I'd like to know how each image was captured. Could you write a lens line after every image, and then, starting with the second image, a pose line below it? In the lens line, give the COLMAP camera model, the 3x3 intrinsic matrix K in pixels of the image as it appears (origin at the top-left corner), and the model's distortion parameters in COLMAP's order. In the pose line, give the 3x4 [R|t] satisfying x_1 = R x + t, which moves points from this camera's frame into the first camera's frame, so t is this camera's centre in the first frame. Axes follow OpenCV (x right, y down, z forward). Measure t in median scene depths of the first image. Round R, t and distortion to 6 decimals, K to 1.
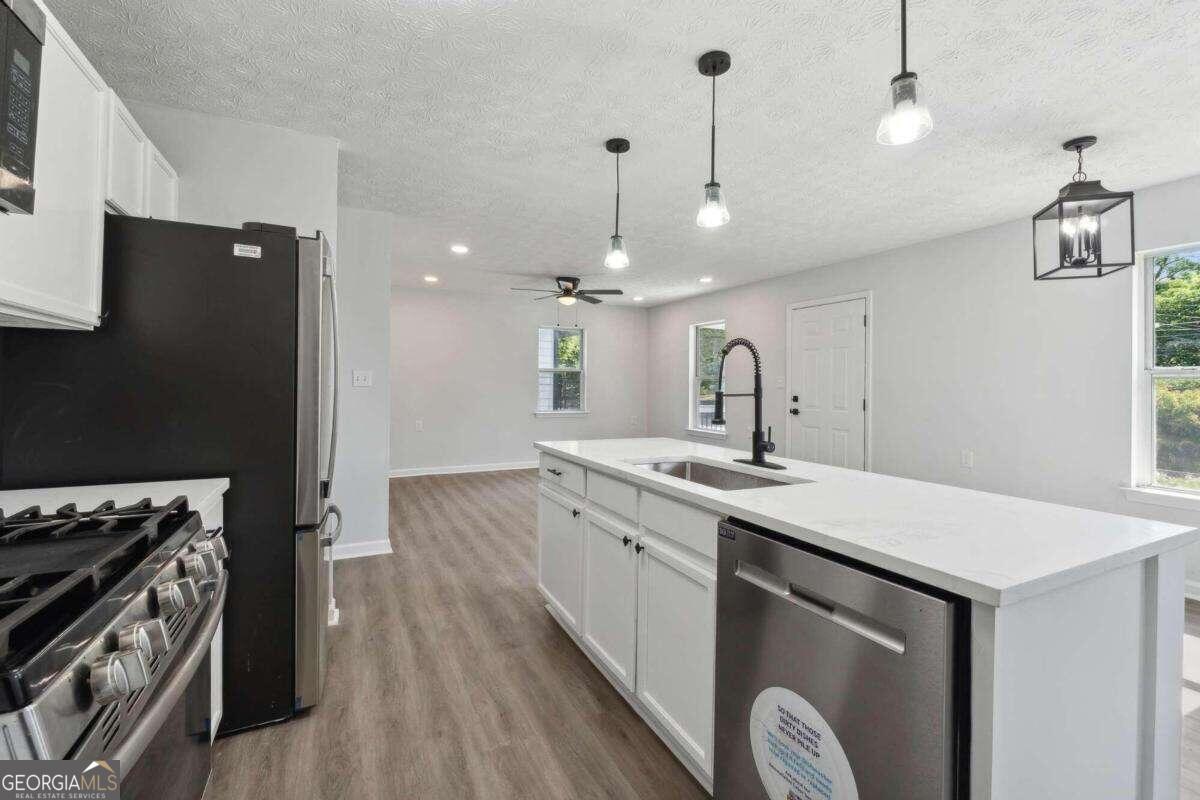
lens RADIAL K [[513.4, 0, 603.8], [0, 513.4, 392.4], [0, 0, 1]] dist [-0.002257, -0.000298]
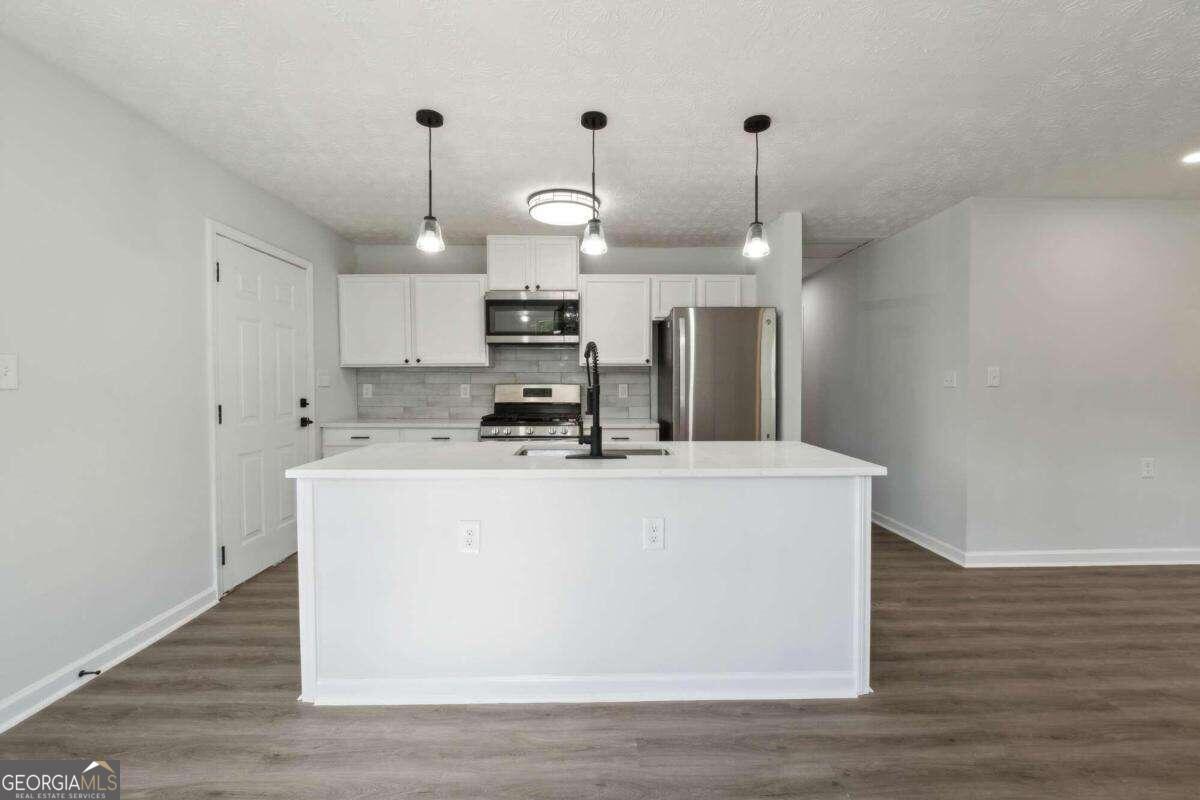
lens RADIAL K [[513.4, 0, 603.8], [0, 513.4, 392.4], [0, 0, 1]] dist [-0.002257, -0.000298]
pose [[-0.422443, 0.008986, -0.906345, 0.691368], [-0.006989, 0.999889, 0.013171, -0.010920], [0.906362, 0.011898, -0.422333, 0.790287]]
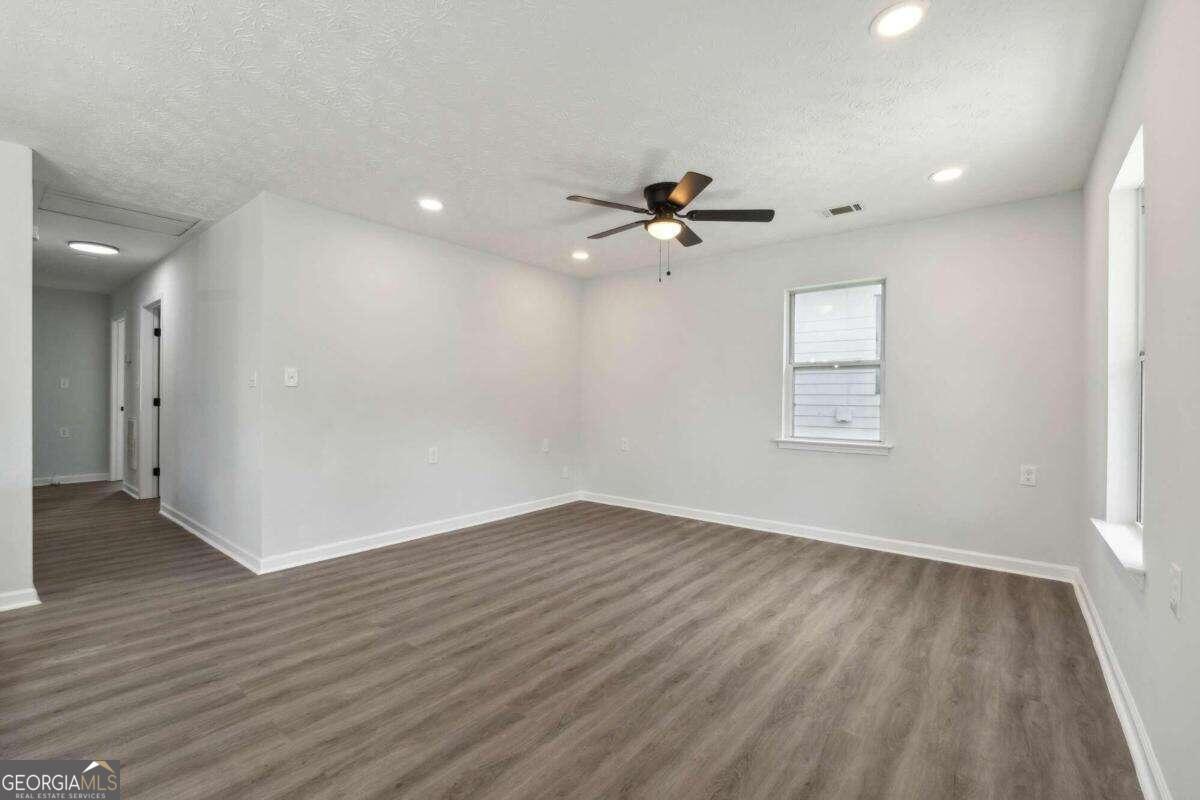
lens RADIAL K [[515.3, 0, 600.0], [0, 515.3, 400.0], [0, 0, 1]] dist [-0.001287, -0.000164]
pose [[0.409882, 0.000399, -0.912139, 0.635569], [-0.010820, 0.999932, -0.004425, 0.007657], [0.912075, 0.011683, 0.409858, 1.158877]]
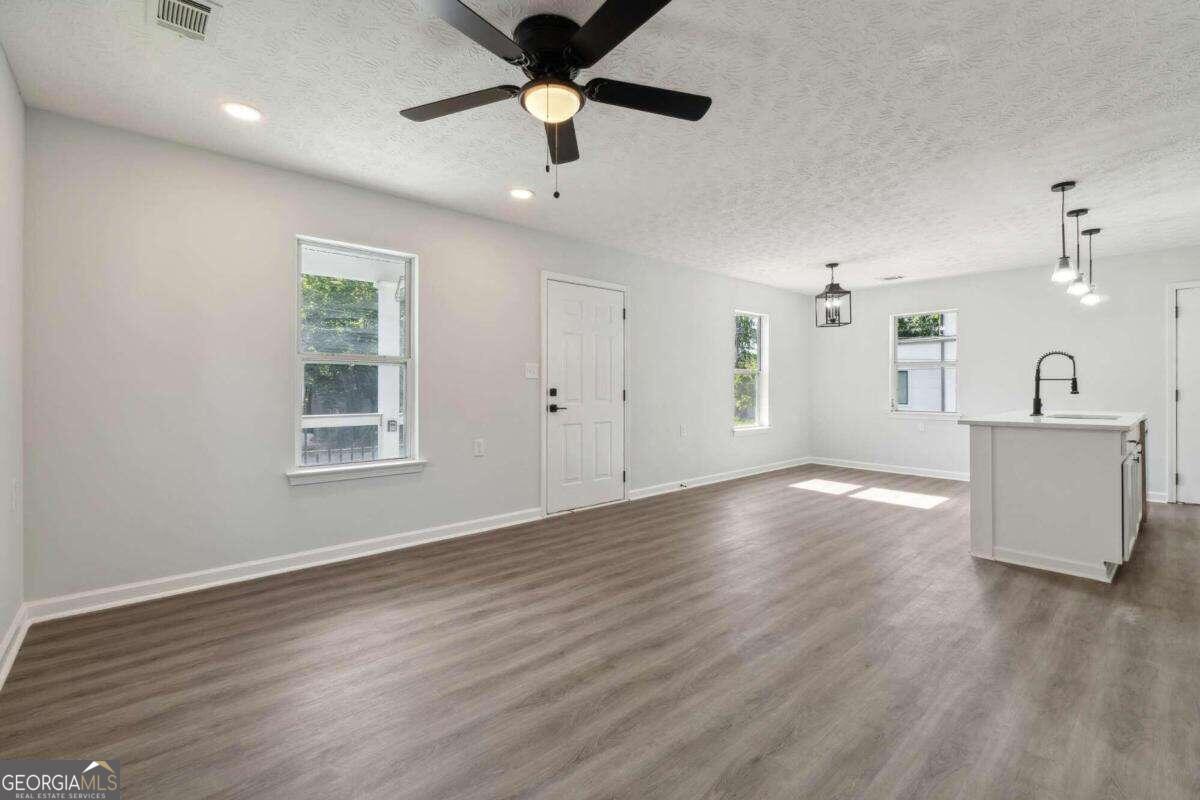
lens RADIAL K [[513.4, 0, 603.8], [0, 513.4, 392.4], [0, 0, 1]] dist [-0.002257, -0.000298]
pose [[-0.253675, -0.014582, 0.967180, -0.644434], [0.003240, 0.999868, 0.015925, 0.000383], [-0.967284, 0.007174, -0.253594, 1.699335]]
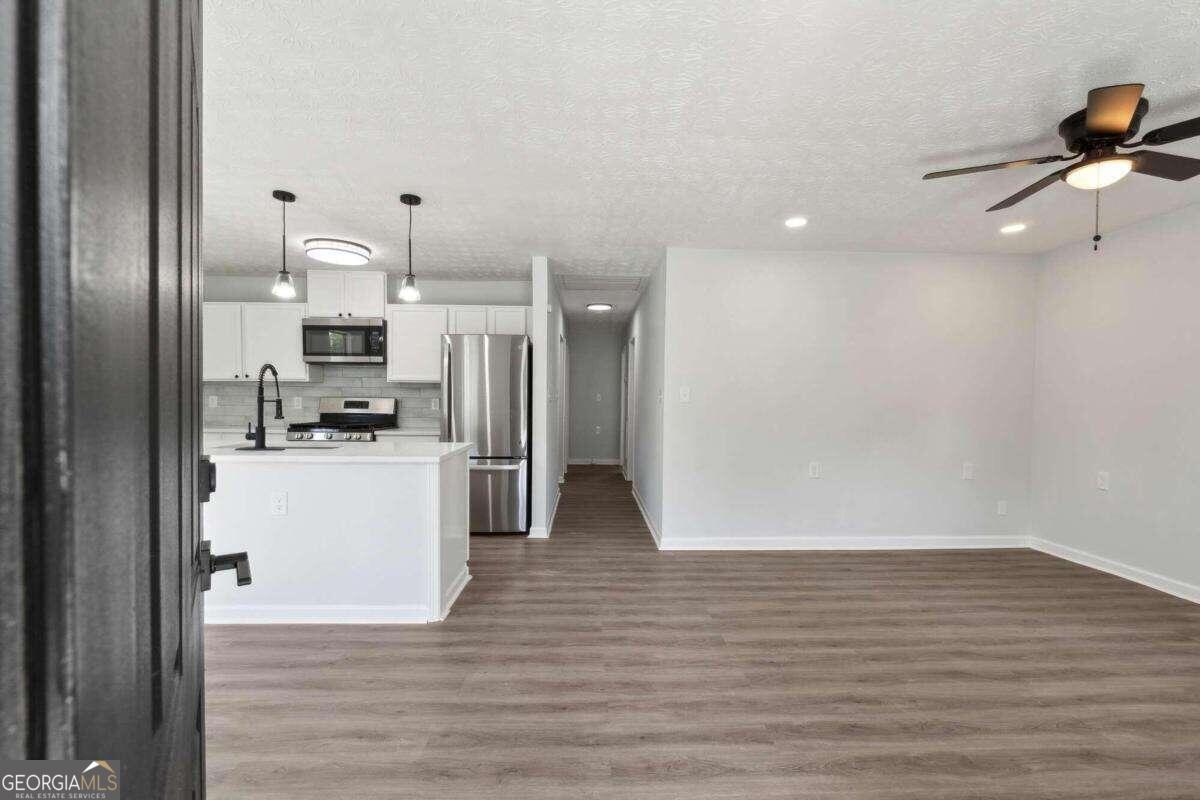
lens RADIAL K [[517.1, 0, 609.0], [0, 517.1, 412.0], [0, 0, 1]] dist [-0.002482, -0.000483]
pose [[-0.416494, 0.009236, -0.909092, 0.664609], [-0.017875, 0.999672, 0.018345, -0.011724], [0.908963, 0.023890, -0.416192, 1.354560]]
